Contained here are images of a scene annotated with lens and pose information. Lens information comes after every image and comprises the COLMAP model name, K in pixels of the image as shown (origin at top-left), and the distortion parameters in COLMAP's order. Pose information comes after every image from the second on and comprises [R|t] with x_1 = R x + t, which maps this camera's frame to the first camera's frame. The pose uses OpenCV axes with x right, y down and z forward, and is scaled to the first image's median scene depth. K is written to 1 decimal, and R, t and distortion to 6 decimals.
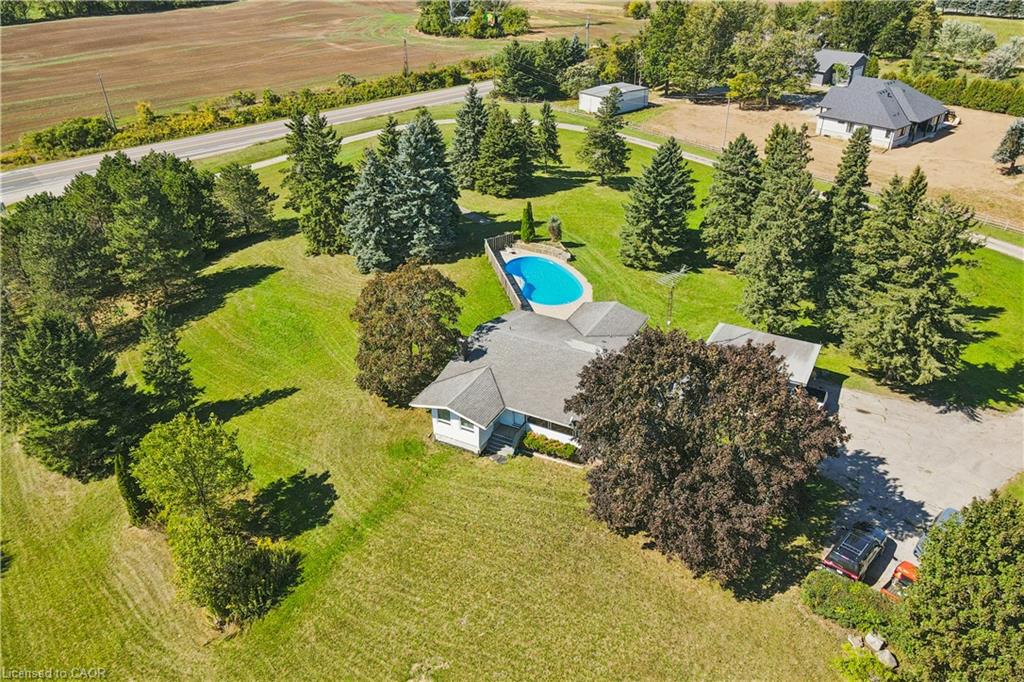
lens RADIAL K [[744.9, 0, 512.0], [0, 744.9, 341.0], [0, 0, 1]] dist [0.019726, -0.005304]
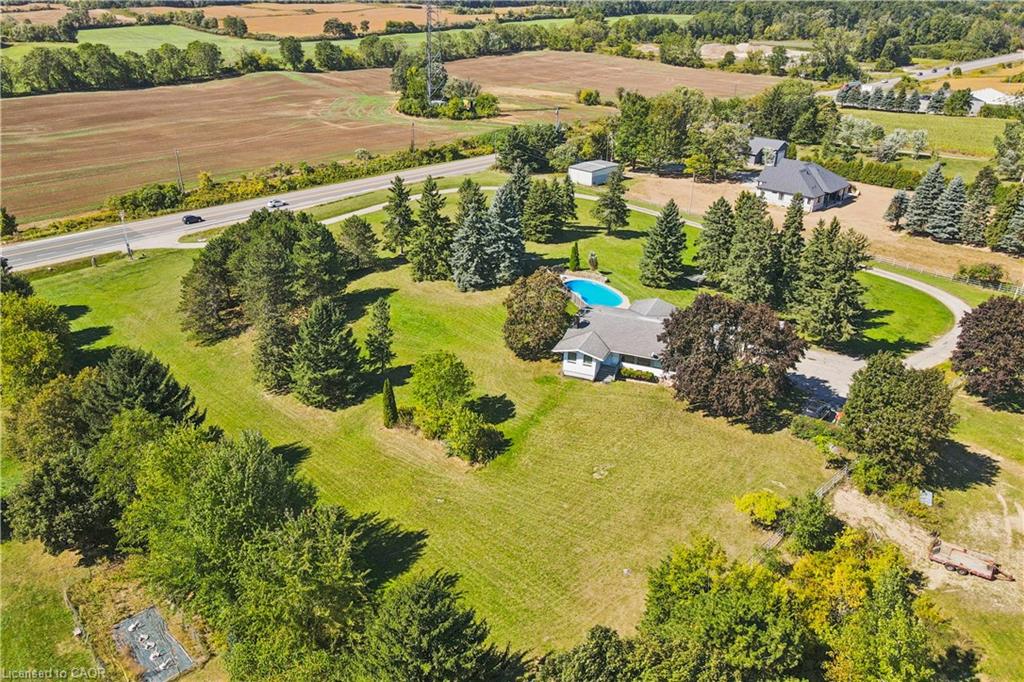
lens RADIAL K [[764.8, 0, 512.0], [0, 764.8, 341.0], [0, 0, 1]] dist [-0.005160, 0.041340]
pose [[0.995361, -0.010104, 0.095677, -0.192076], [0.019193, 0.995334, -0.094558, 0.109791], [-0.094275, 0.095956, 0.990911, -0.337307]]
